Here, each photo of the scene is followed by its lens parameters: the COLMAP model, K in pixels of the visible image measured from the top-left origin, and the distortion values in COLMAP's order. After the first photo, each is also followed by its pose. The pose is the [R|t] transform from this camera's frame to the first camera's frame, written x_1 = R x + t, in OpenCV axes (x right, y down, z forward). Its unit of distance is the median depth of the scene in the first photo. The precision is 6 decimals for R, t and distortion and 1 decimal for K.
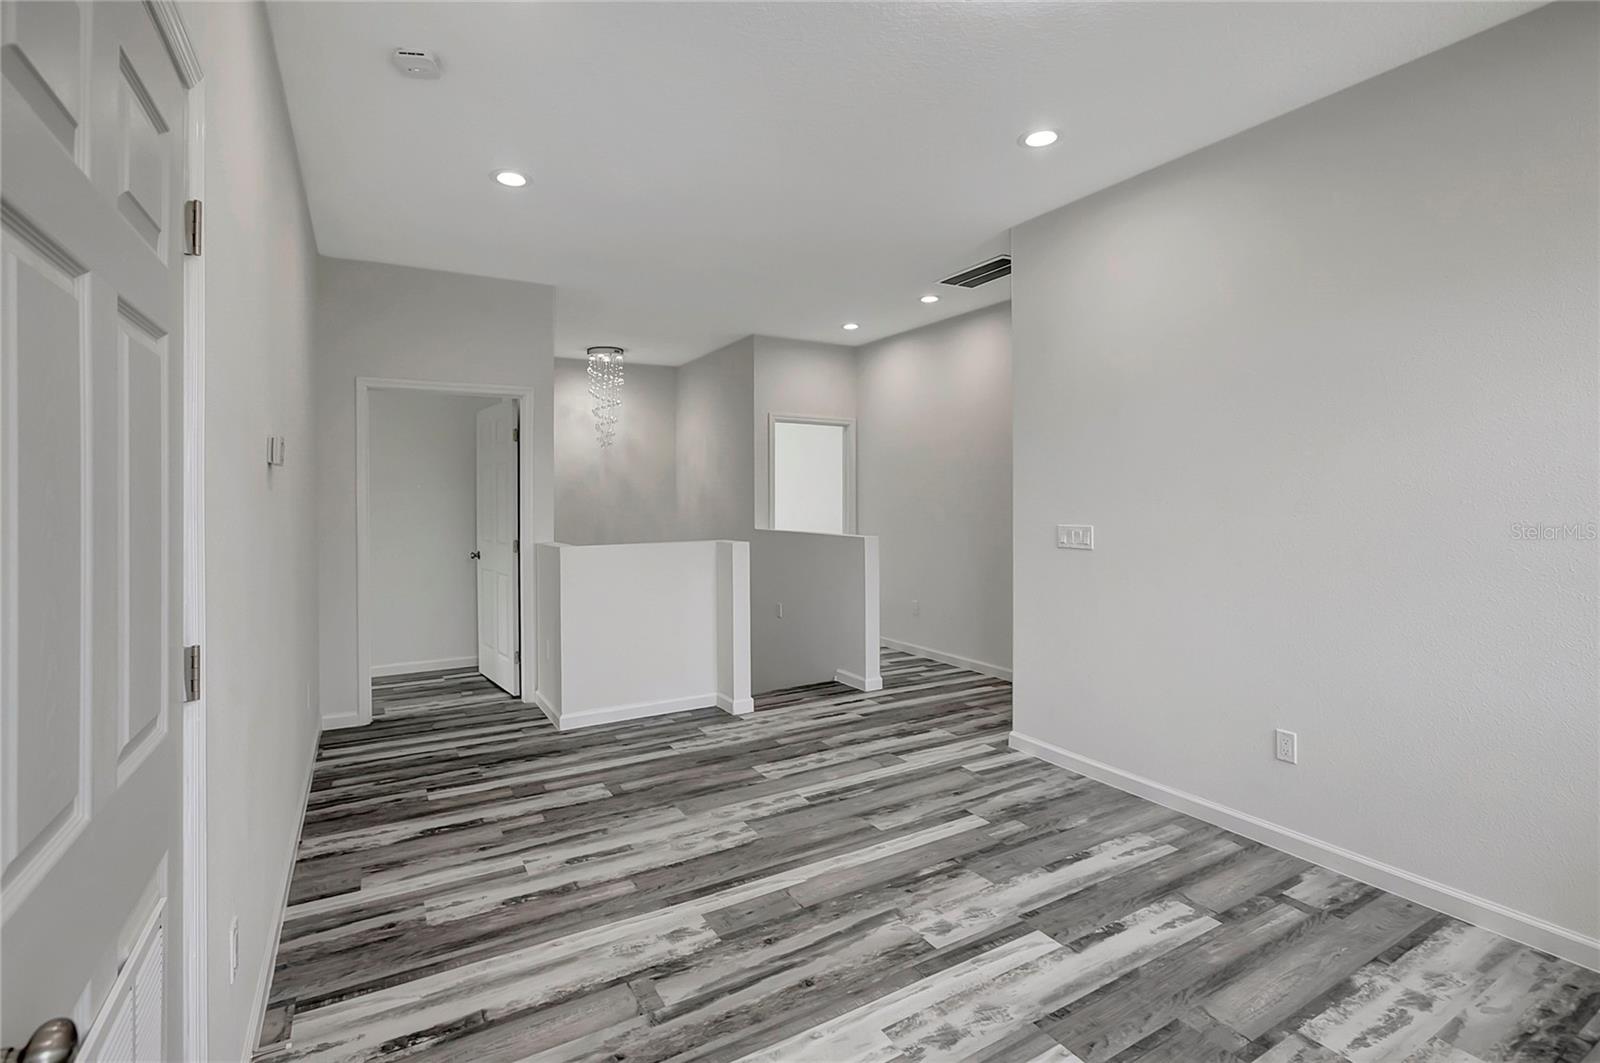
lens RADIAL K [[739.6, 0, 804.4], [0, 739.6, 514.2], [0, 0, 1]] dist [-0.023939, 0.015592]
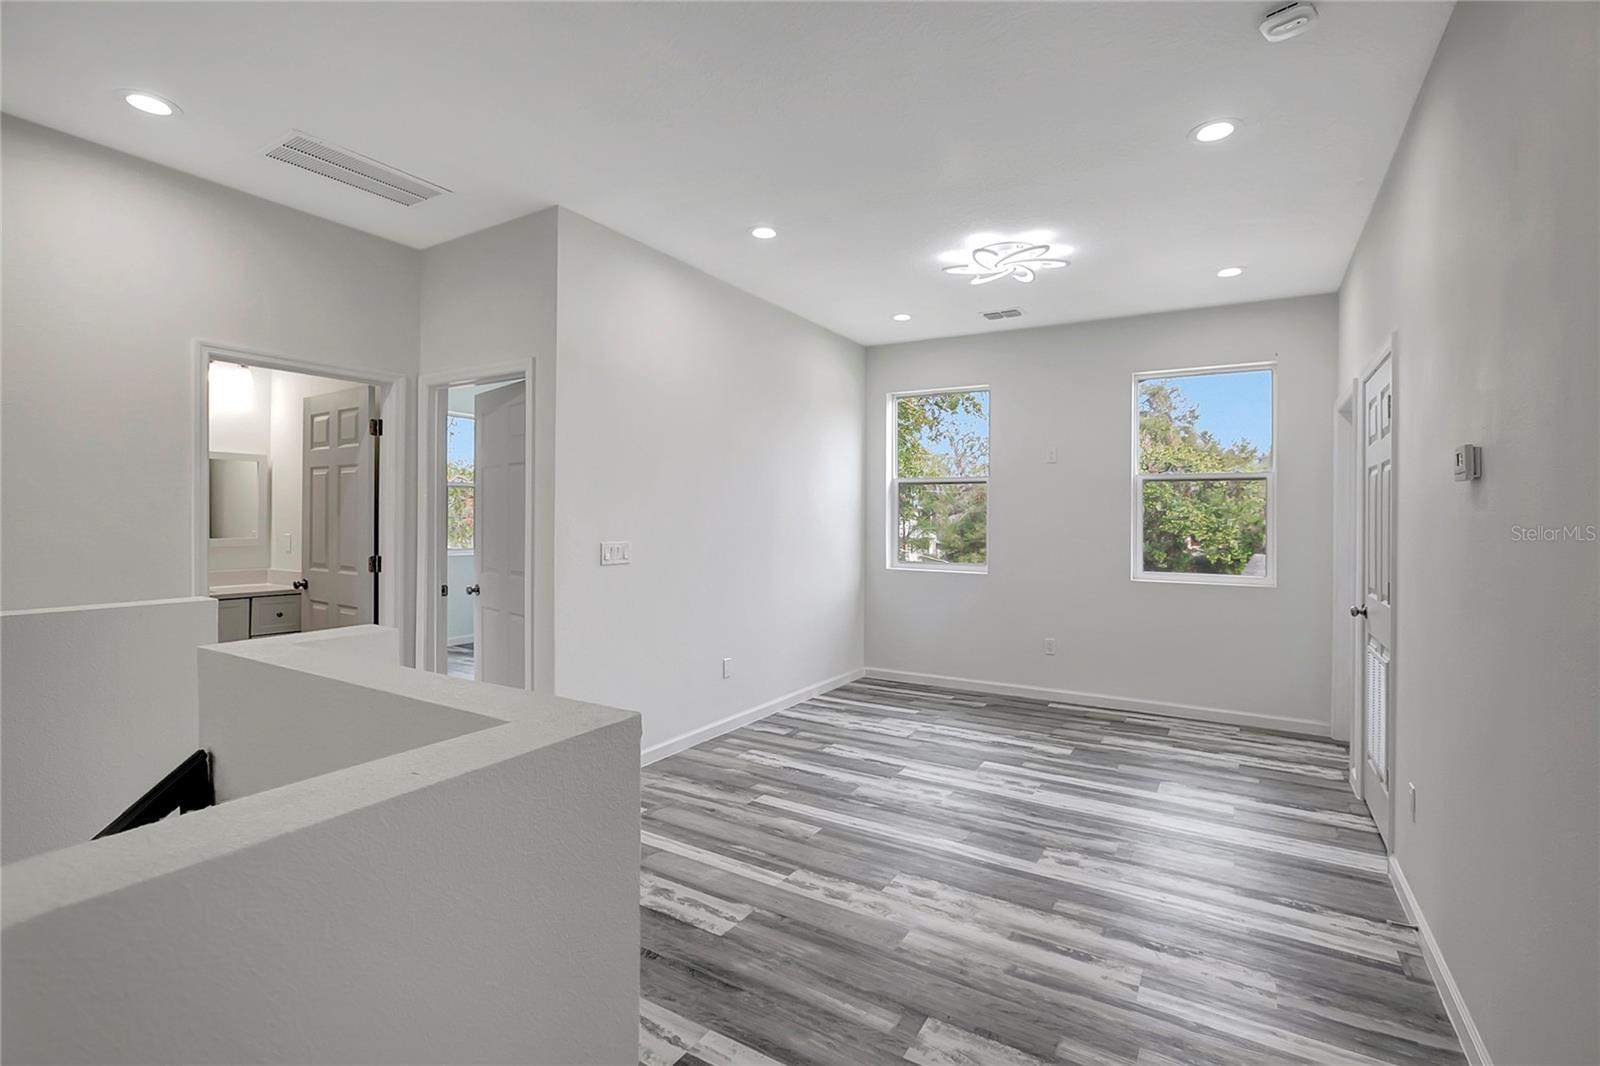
lens RADIAL K [[739.6, 0, 804.4], [0, 739.6, 515.7], [0, 0, 1]] dist [-0.023939, 0.015592]
pose [[-0.476583, 0.001912, 0.879127, -0.862045], [0.010806, 0.999935, 0.003683, -0.023848], [-0.879063, 0.011255, -0.476572, 1.613613]]
